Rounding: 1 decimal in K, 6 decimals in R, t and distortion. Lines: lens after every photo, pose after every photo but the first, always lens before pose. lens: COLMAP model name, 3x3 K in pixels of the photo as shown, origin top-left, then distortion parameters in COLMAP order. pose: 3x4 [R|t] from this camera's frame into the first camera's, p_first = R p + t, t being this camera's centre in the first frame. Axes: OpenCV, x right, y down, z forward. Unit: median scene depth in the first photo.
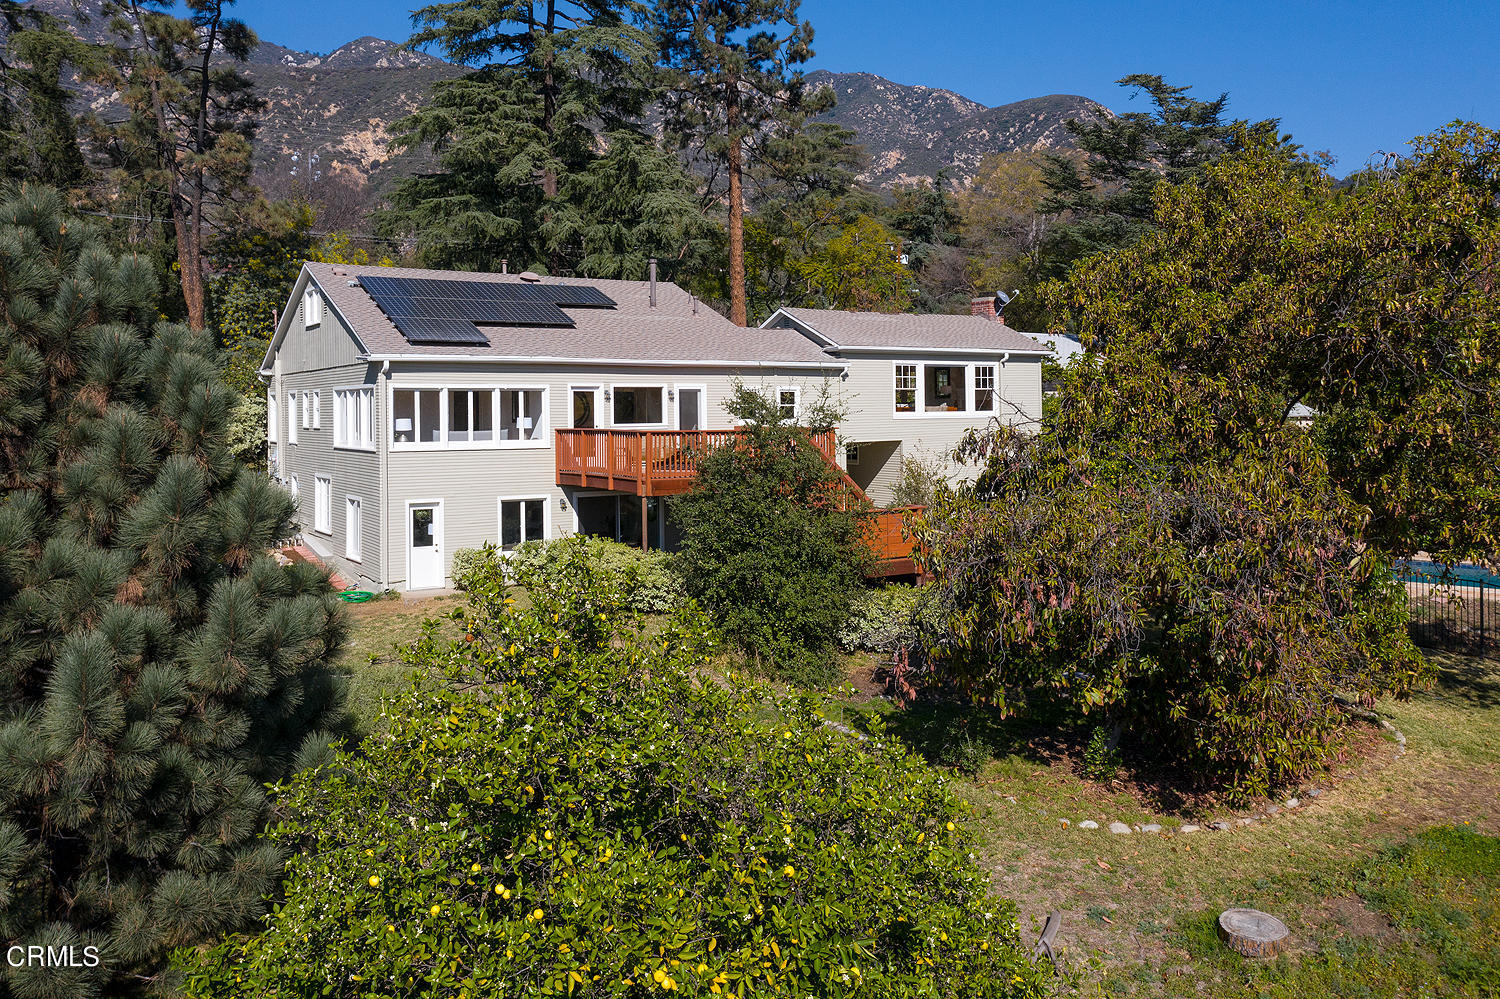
lens RADIAL K [[1215.9, 0, 786.6], [0, 1215.9, 496.8], [0, 0, 1]] dist [-0.006641, -0.003794]
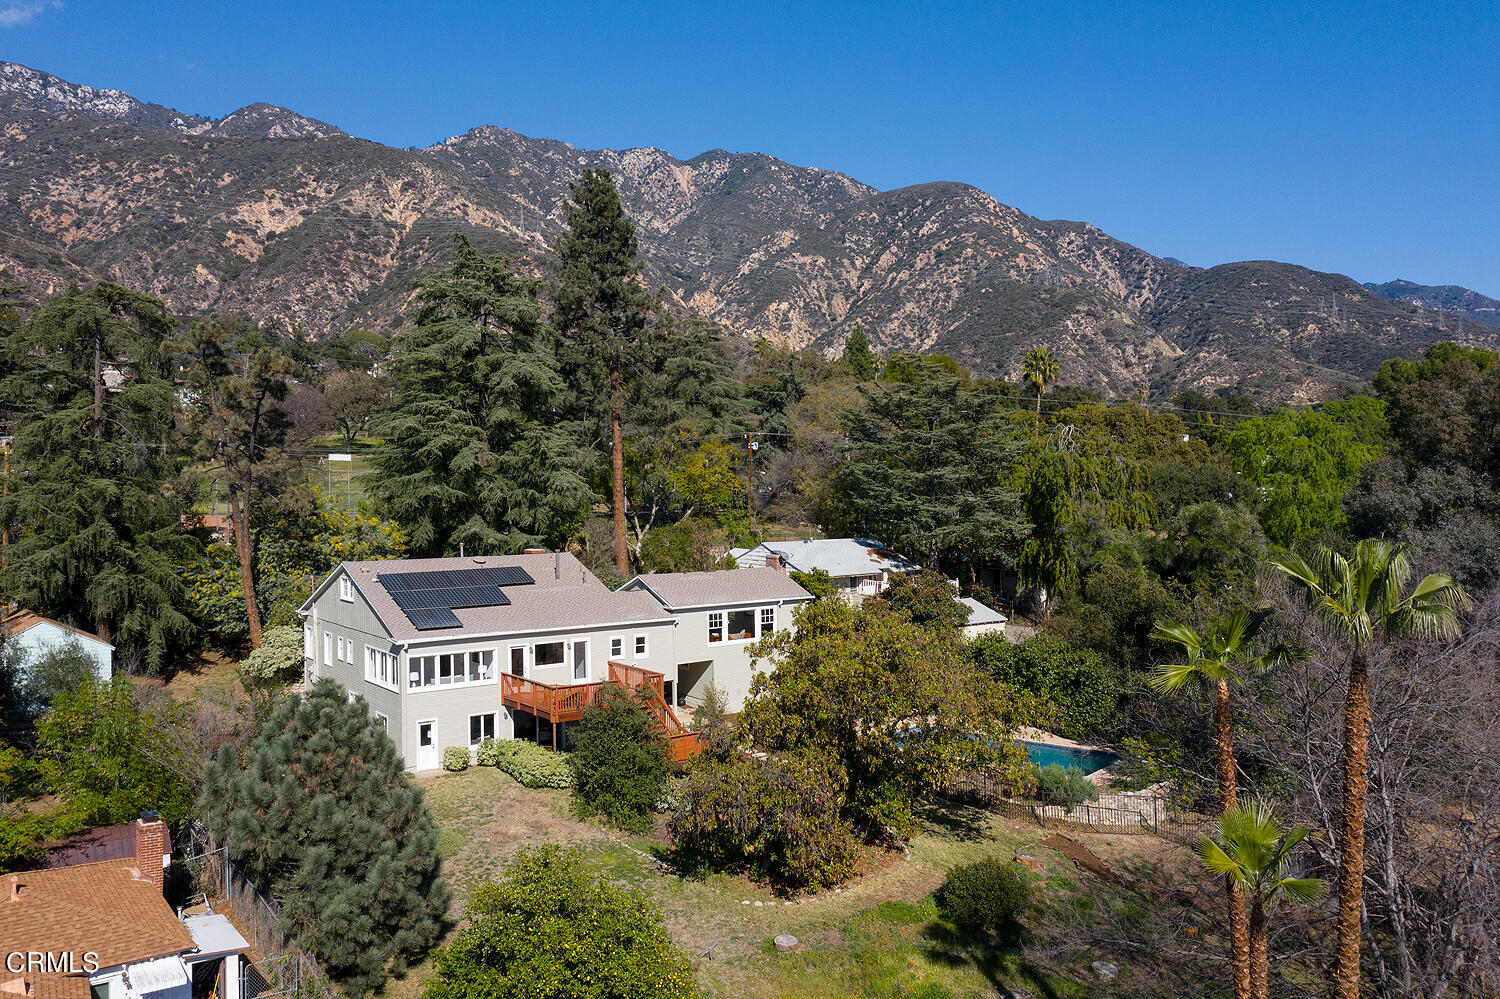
lens RADIAL K [[1189.4, 0, 801.7], [0, 1189.4, 609.3], [0, 0, 1]] dist [-0.004012, -0.004978]
pose [[0.995258, 0.001990, 0.097250, 0.050004], [-0.006319, 0.999002, 0.044224, -0.159836], [-0.097065, -0.044629, 0.994277, -0.510589]]
